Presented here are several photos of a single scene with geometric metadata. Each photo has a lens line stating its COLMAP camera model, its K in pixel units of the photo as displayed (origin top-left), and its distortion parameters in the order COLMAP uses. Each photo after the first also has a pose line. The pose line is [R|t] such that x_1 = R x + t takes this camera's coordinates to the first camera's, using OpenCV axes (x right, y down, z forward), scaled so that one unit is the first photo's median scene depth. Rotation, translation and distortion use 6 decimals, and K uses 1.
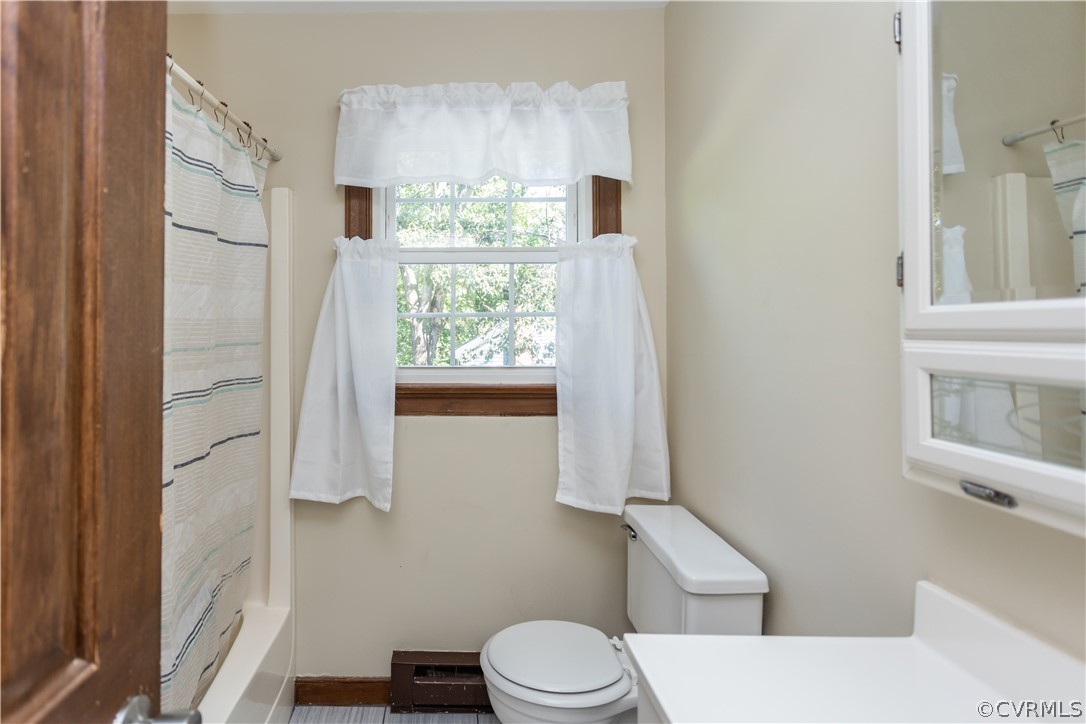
lens RADIAL K [[508.4, 0, 542.5], [0, 508.4, 321.8], [0, 0, 1]] dist [0.003354, 0.001320]
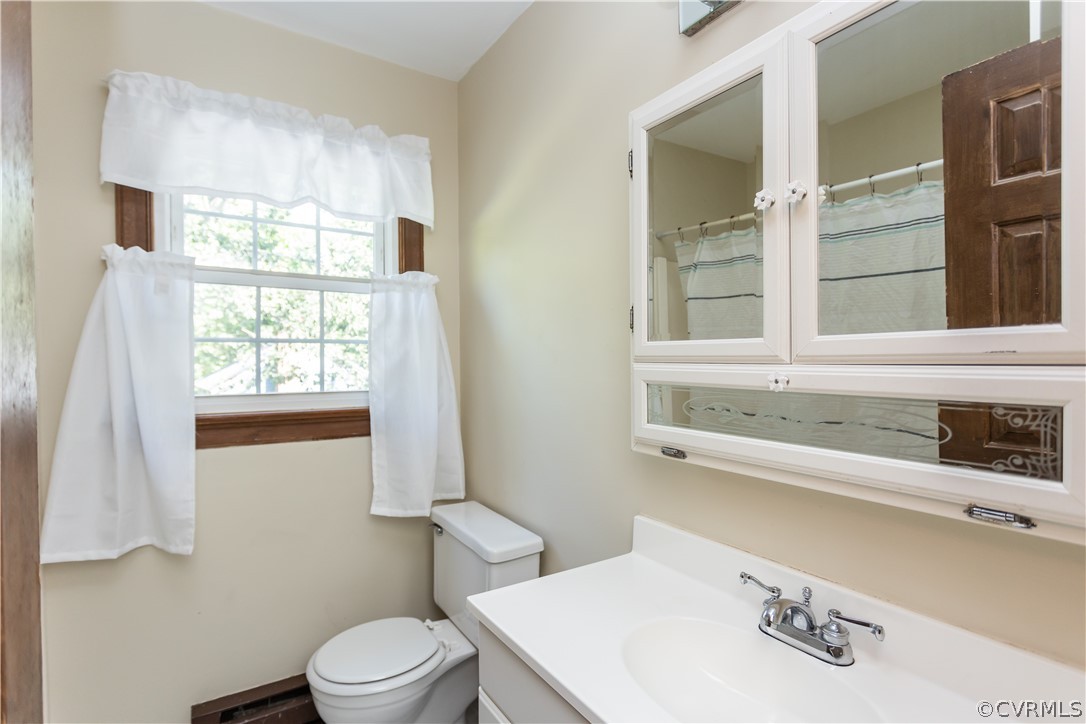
lens RADIAL K [[511.4, 0, 536.7], [0, 511.4, 357.1], [0, 0, 1]] dist [0.000039, 0.001864]
pose [[0.831415, 0.004156, 0.555636, -0.279786], [-0.009918, 0.999924, 0.007361, 0.006259], [-0.555563, -0.011630, 0.831393, -0.097186]]
